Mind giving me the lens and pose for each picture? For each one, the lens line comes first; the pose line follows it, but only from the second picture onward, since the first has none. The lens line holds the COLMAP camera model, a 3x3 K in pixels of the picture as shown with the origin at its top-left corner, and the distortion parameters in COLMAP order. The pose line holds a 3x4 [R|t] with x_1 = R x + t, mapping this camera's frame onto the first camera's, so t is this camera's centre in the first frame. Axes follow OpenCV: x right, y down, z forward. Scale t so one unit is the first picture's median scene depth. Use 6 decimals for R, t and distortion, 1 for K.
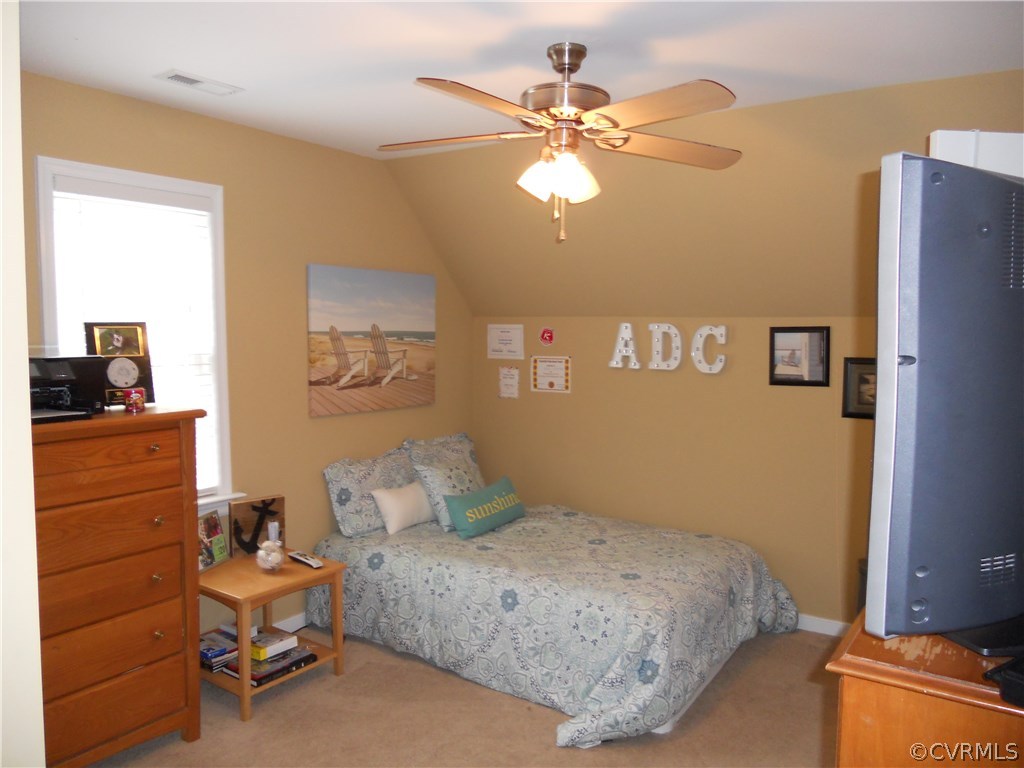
lens RADIAL K [[783.1, 0, 518.2], [0, 783.1, 386.4], [0, 0, 1]] dist [-0.054643, 0.001730]
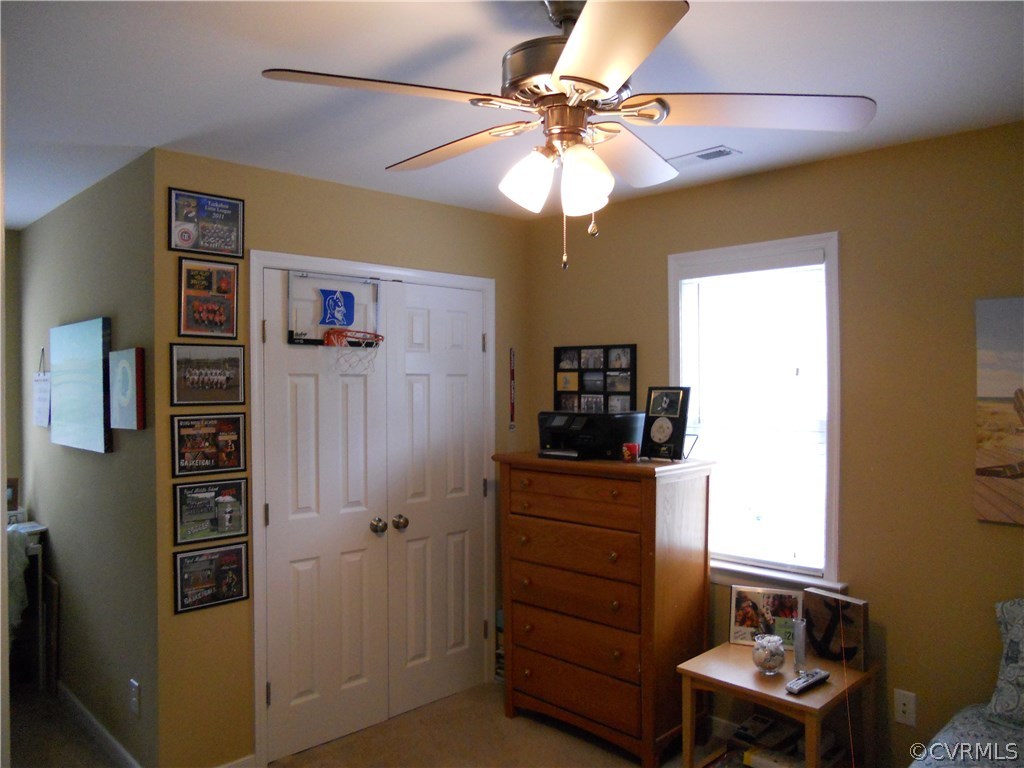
lens RADIAL K [[783.1, 0, 518.2], [0, 783.1, 386.4], [0, 0, 1]] dist [-0.054643, 0.001730]
pose [[-0.199532, -0.000121, -0.979891, 0.565044], [-0.068916, 0.997525, 0.013910, -0.070471], [0.977465, 0.070306, -0.199046, 0.844576]]
